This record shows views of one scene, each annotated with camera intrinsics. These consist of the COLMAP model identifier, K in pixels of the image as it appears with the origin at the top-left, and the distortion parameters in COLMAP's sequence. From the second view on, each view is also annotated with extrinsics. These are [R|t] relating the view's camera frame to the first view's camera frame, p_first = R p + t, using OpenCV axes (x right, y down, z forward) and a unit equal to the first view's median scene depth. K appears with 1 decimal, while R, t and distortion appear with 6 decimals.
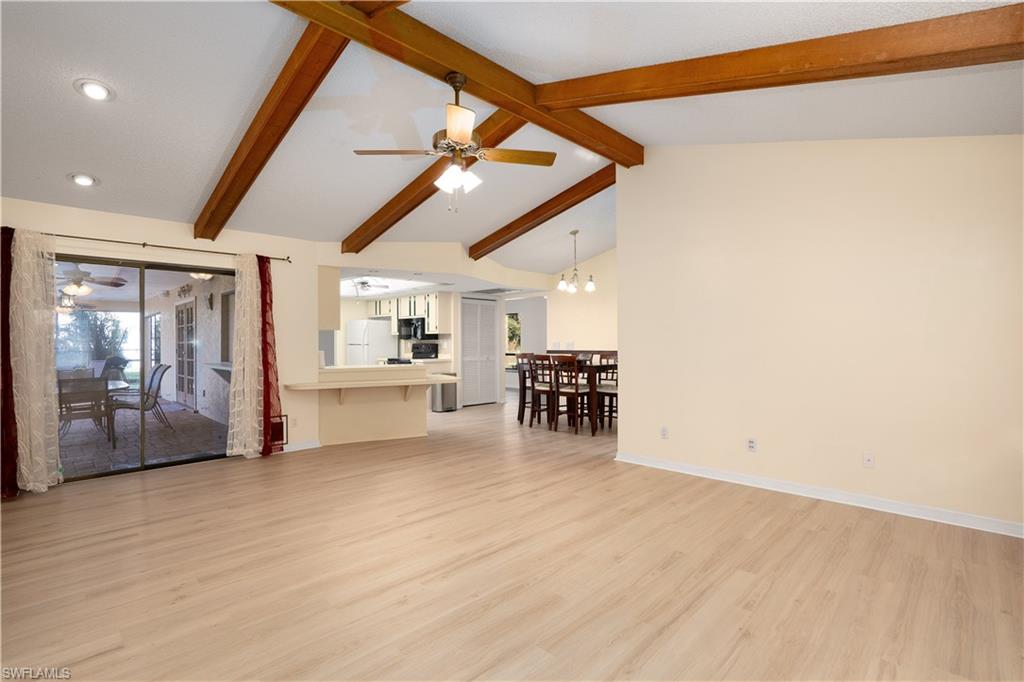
lens RADIAL K [[470.7, 0, 509.6], [0, 470.7, 338.0], [0, 0, 1]] dist [0.000031, 0.000720]
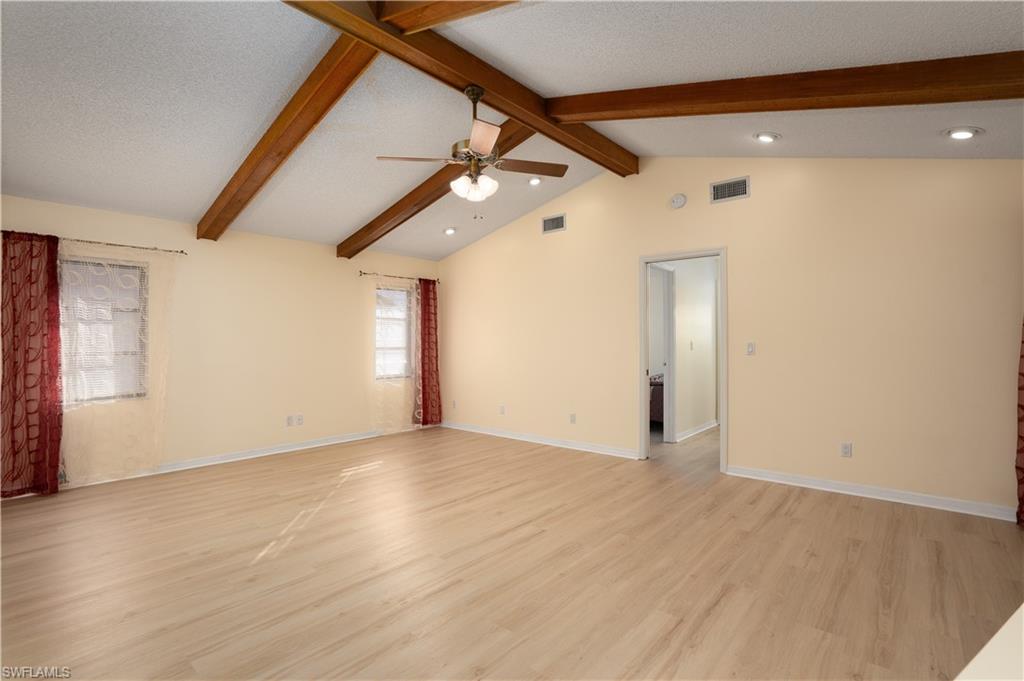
lens RADIAL K [[478.0, 0, 513.8], [0, 478.0, 338.5], [0, 0, 1]] dist [-0.057292, 0.019546]
pose [[-0.997707, 0.006015, -0.067414, -0.124093], [0.006604, 0.999942, -0.008521, 0.009413], [0.067359, -0.008947, -0.997689, 2.070728]]
